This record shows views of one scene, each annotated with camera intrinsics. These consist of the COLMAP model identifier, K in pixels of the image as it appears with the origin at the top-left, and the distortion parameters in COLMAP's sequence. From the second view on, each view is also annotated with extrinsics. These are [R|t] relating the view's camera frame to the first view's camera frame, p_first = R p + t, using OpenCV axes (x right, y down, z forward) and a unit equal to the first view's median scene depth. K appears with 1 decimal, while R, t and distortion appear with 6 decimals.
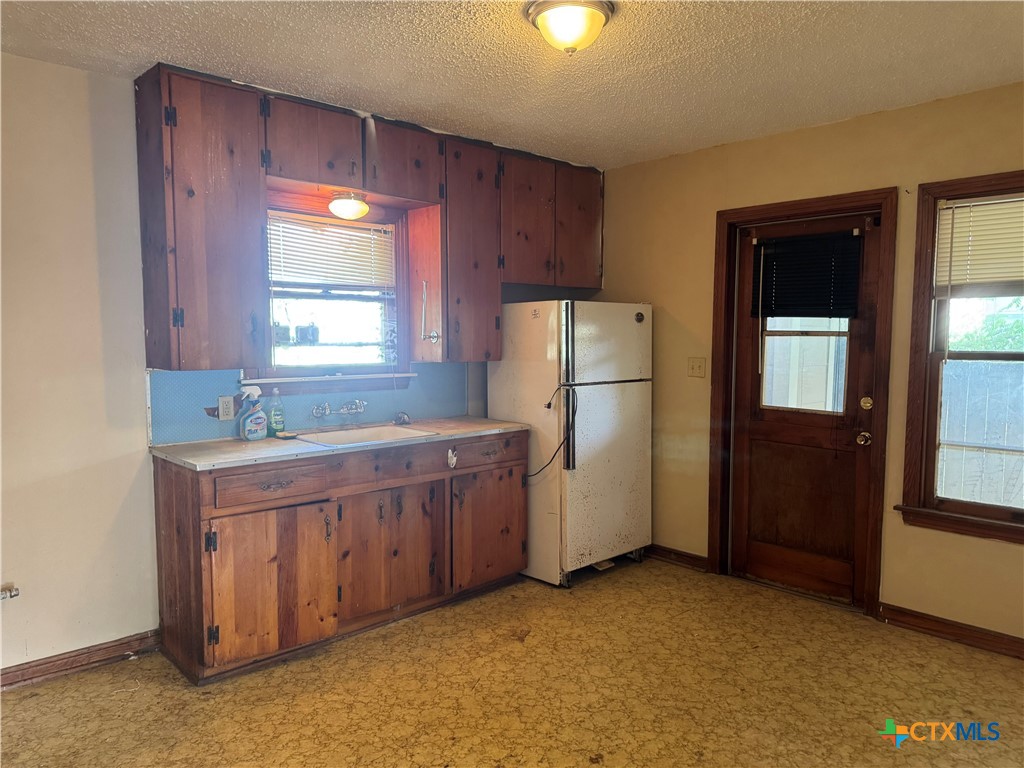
lens RADIAL K [[720.3, 0, 513.0], [0, 720.3, 385.7], [0, 0, 1]] dist [-0.005696, -0.003005]
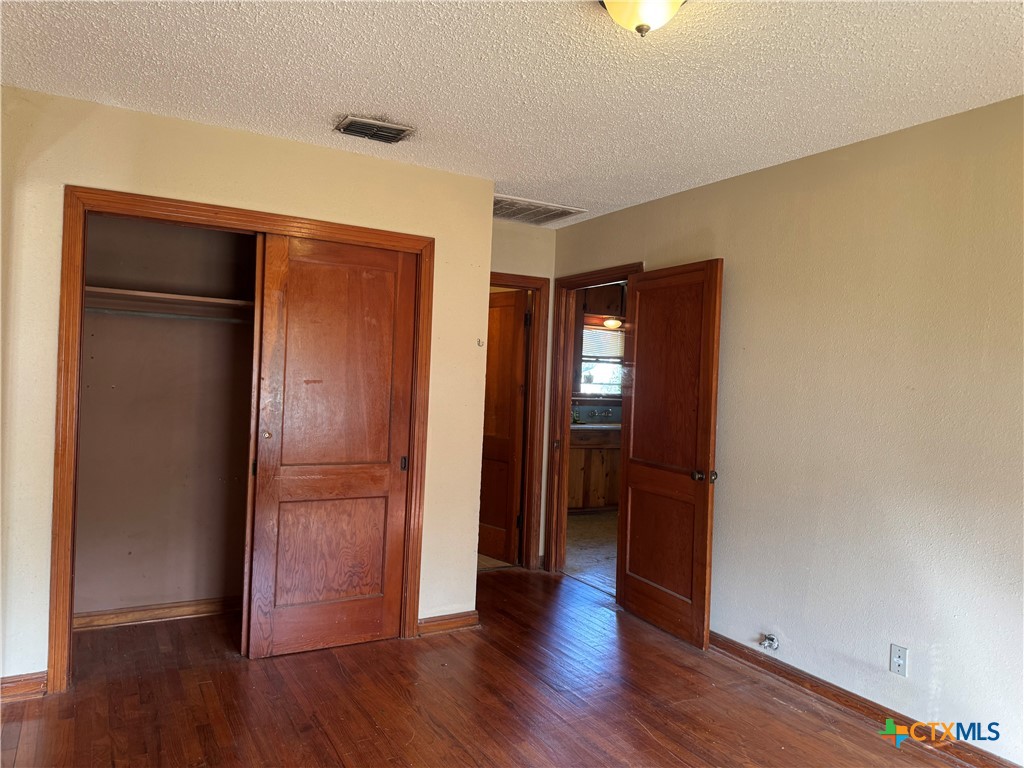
lens RADIAL K [[720.3, 0, 512.6], [0, 720.3, 386.4], [0, 0, 1]] dist [-0.005696, -0.003005]
pose [[0.974569, 0.034941, -0.221348, -0.027992], [-0.051320, 0.996318, -0.068680, 0.125469], [0.218133, 0.078293, 0.972773, -1.295546]]
